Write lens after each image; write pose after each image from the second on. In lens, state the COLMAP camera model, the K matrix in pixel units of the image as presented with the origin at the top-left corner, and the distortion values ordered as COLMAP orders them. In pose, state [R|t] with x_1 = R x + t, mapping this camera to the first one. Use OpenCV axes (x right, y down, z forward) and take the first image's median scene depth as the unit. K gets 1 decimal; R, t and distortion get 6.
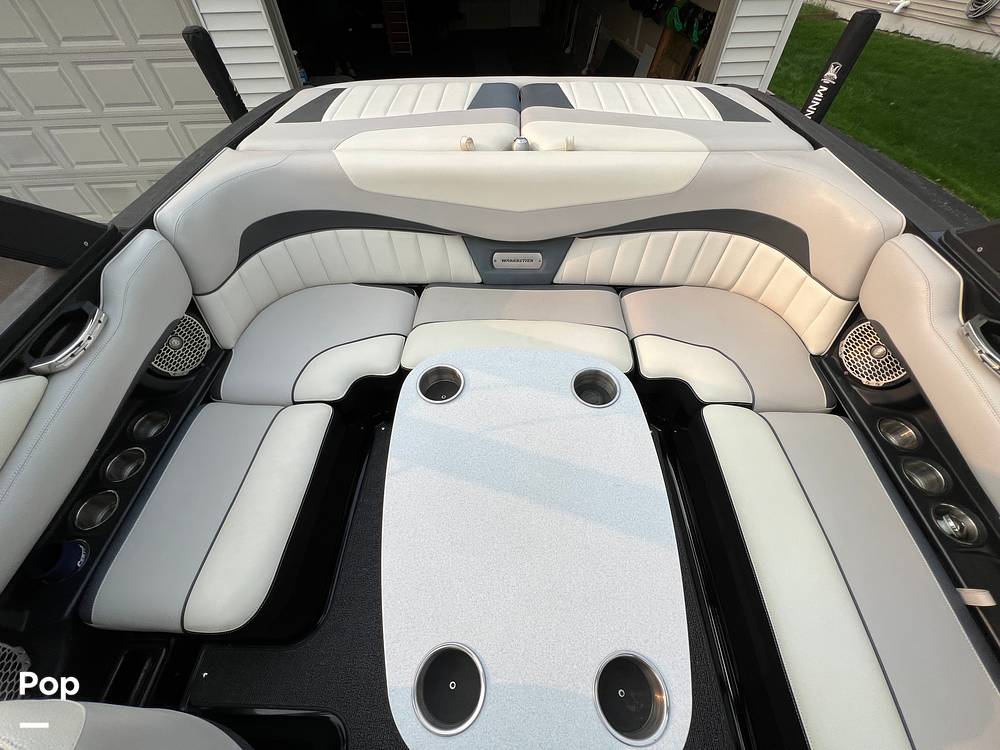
lens RADIAL K [[402.6, 0, 500.0], [0, 402.6, 375.0], [0, 0, 1]] dist [-0.001883, 0.000658]
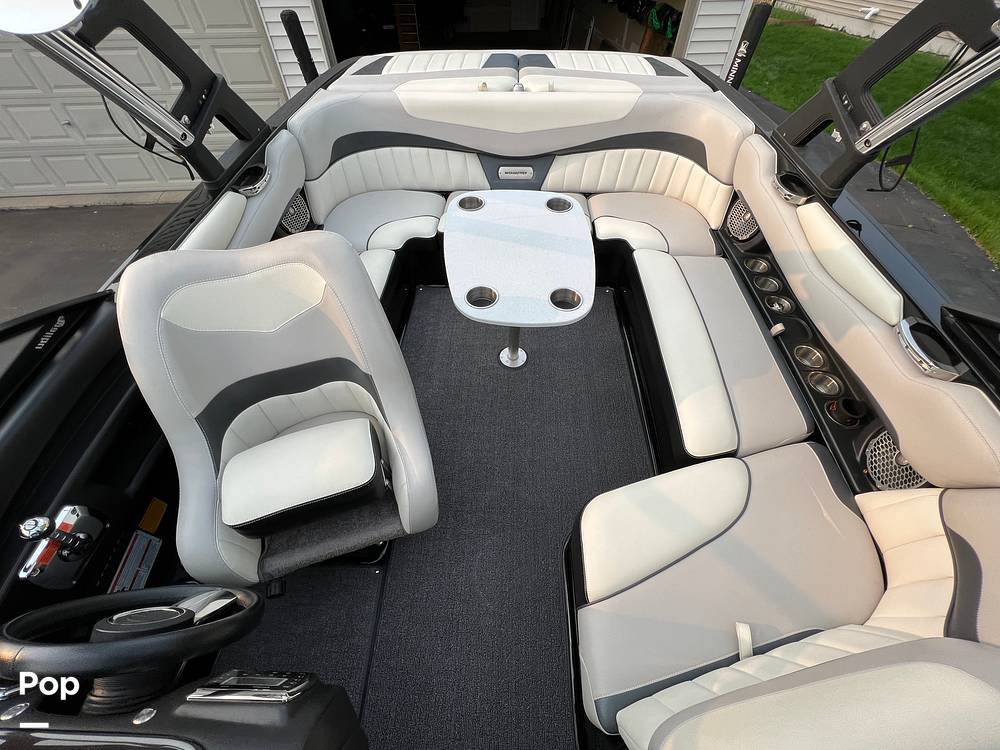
lens RADIAL K [[402.6, 0, 500.0], [0, 402.6, 375.0], [0, 0, 1]] dist [-0.001883, 0.000658]
pose [[0.999973, 0.006783, 0.002776, -0.012746], [-0.006755, 0.999928, -0.009958, 0.478647], [-0.002843, 0.009939, 0.999947, -0.455237]]
